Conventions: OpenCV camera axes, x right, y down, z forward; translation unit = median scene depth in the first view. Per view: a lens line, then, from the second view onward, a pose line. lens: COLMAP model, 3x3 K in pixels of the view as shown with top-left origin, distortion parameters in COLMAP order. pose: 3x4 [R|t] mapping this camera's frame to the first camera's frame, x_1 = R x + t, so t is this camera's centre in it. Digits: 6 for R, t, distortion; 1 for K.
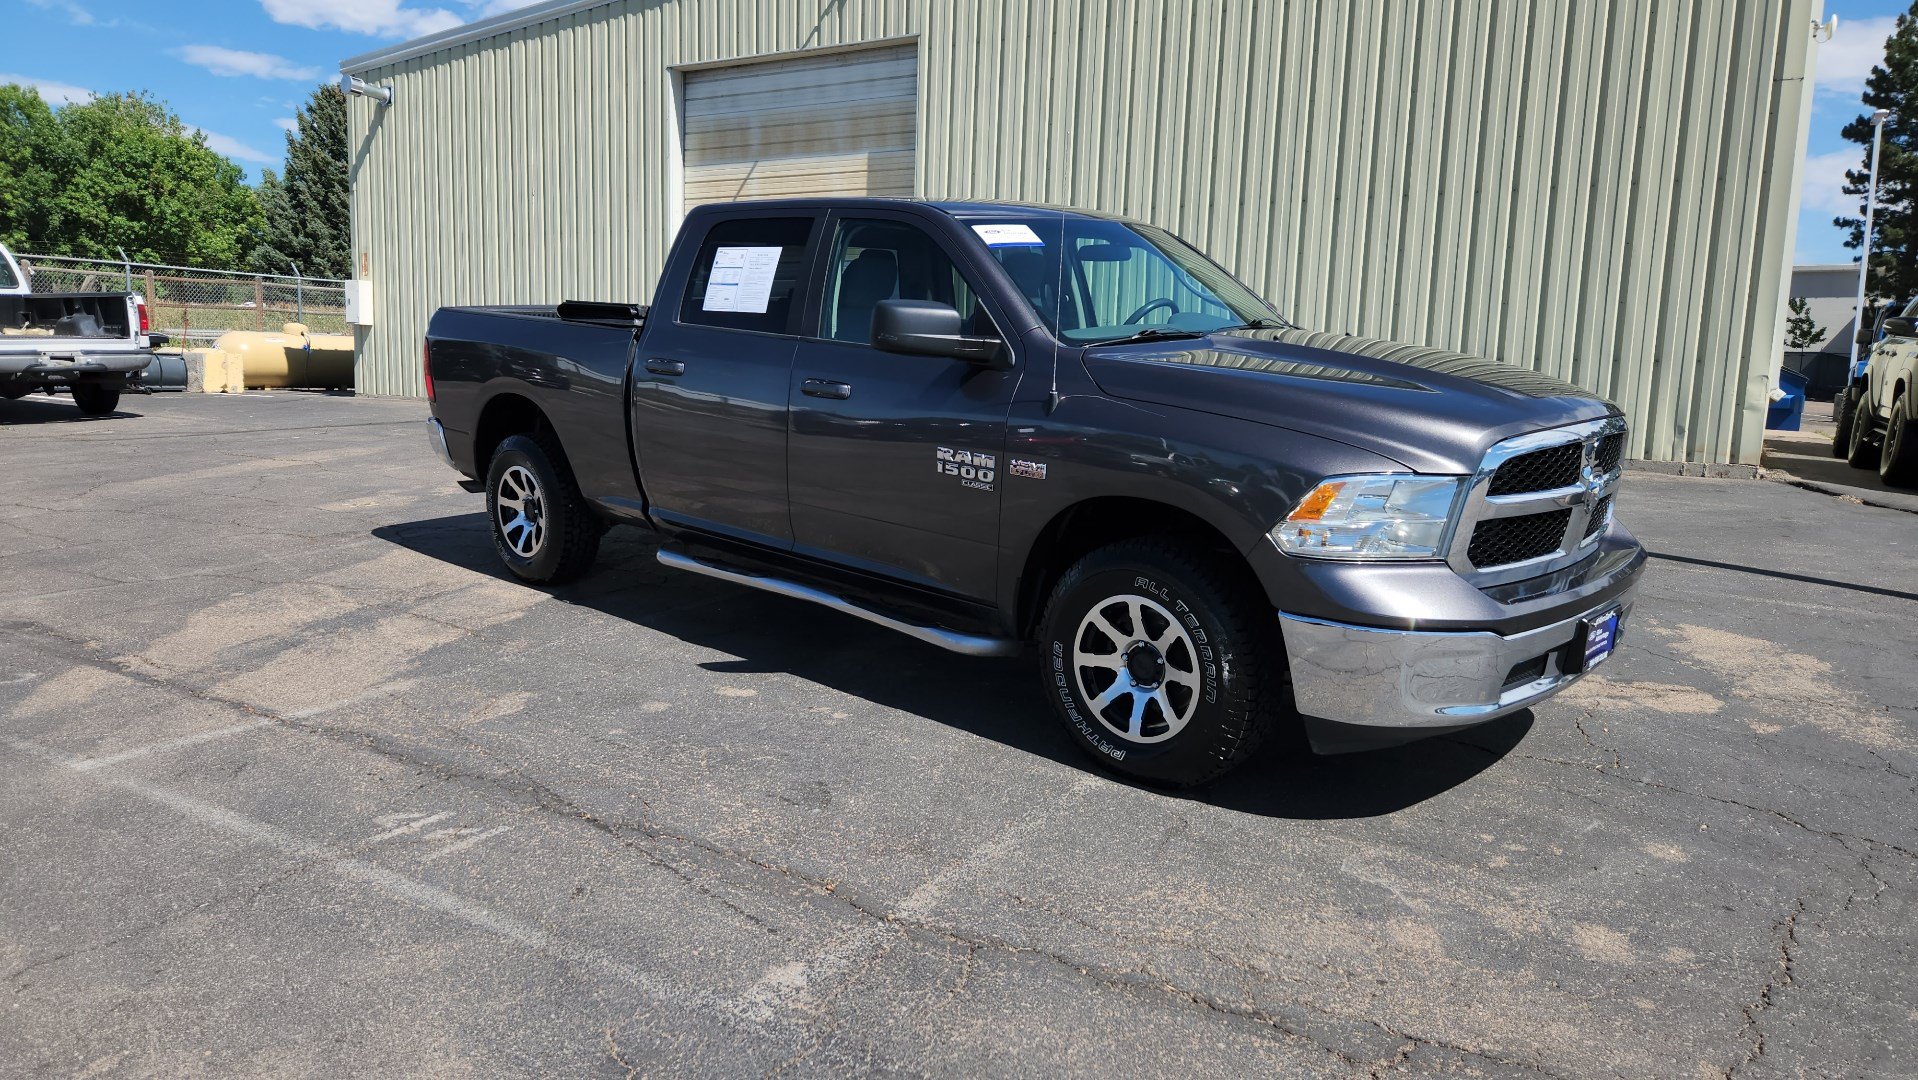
lens RADIAL K [[1258.0, 0, 914.8], [0, 1258.0, 546.5], [0, 0, 1]] dist [0.070271, -0.061153]
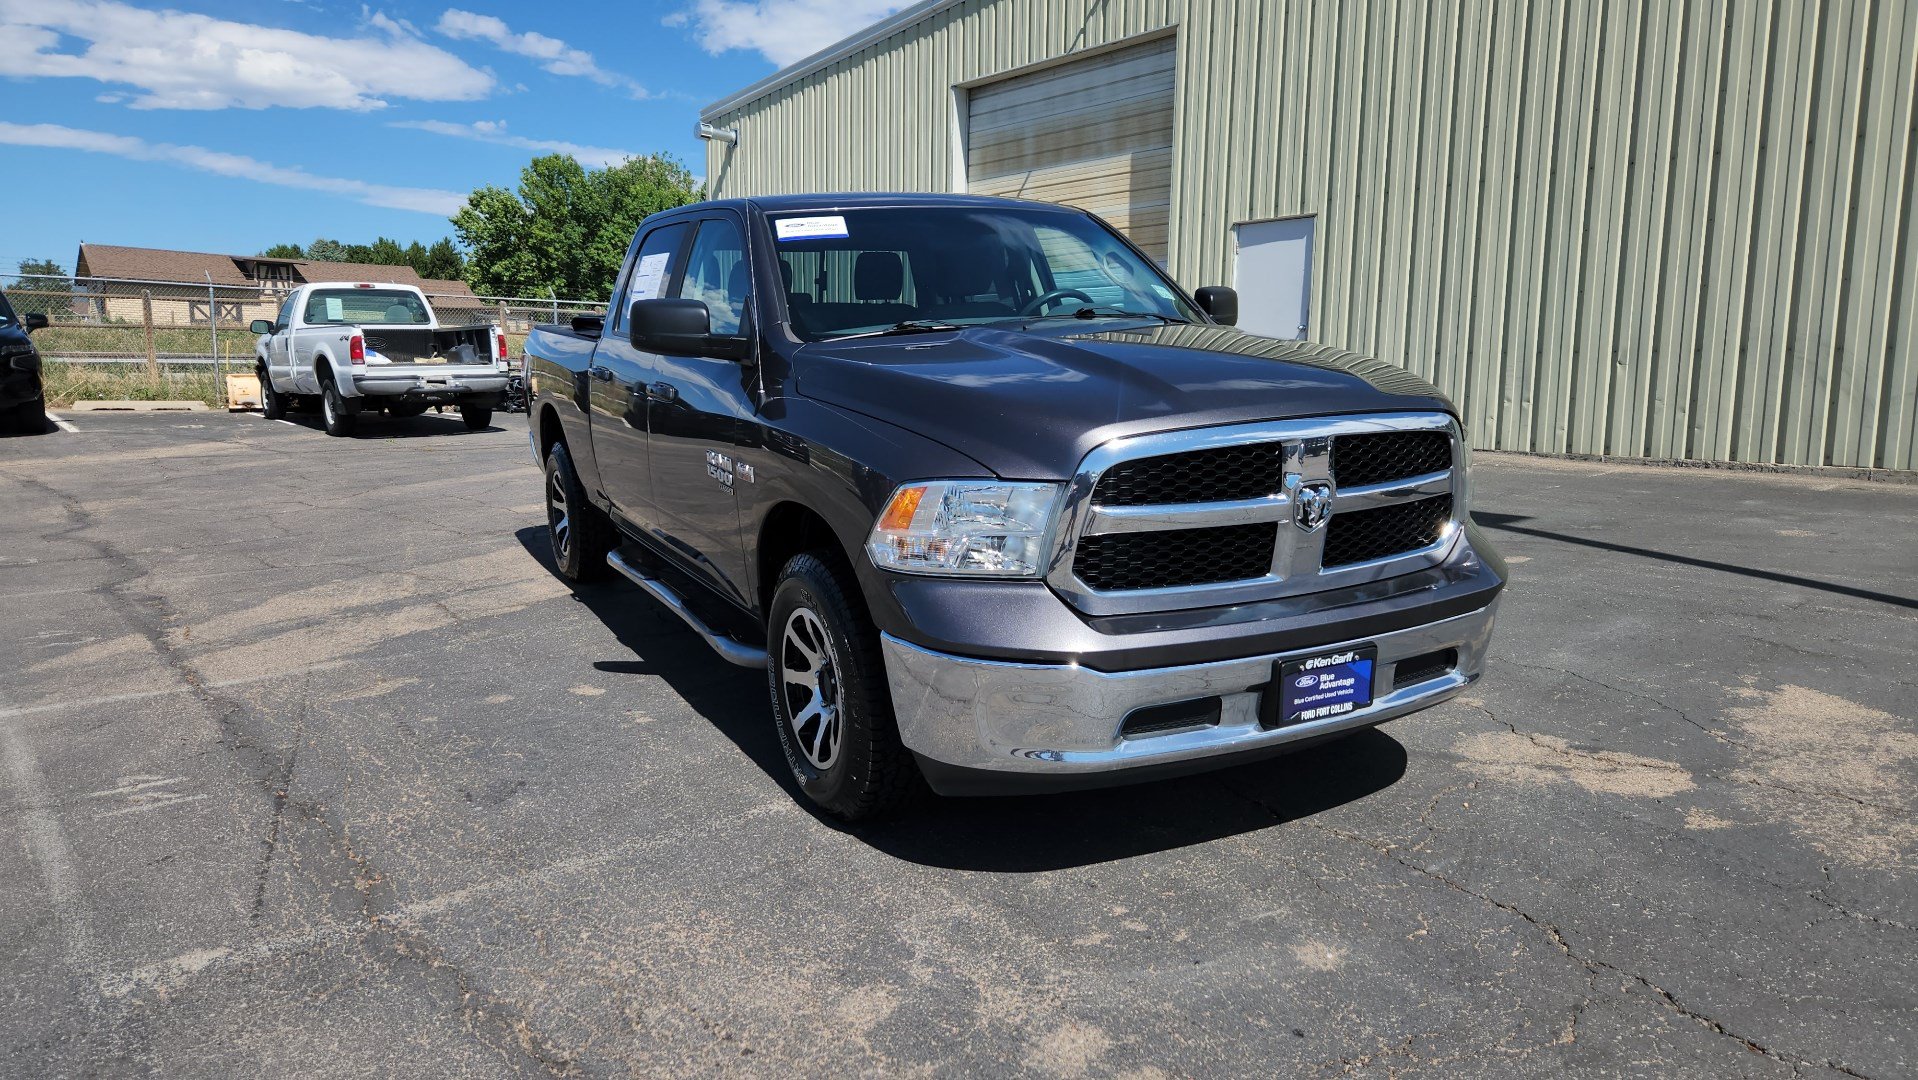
lens RADIAL K [[1257.7, 0, 934.1], [0, 1257.7, 558.2], [0, 0, 1]] dist [0.075331, -0.065751]
pose [[0.943129, 0.029524, -0.331113, 0.483985], [-0.030394, 0.999535, 0.002551, -0.002639], [0.331034, 0.007658, 0.943588, 0.134654]]
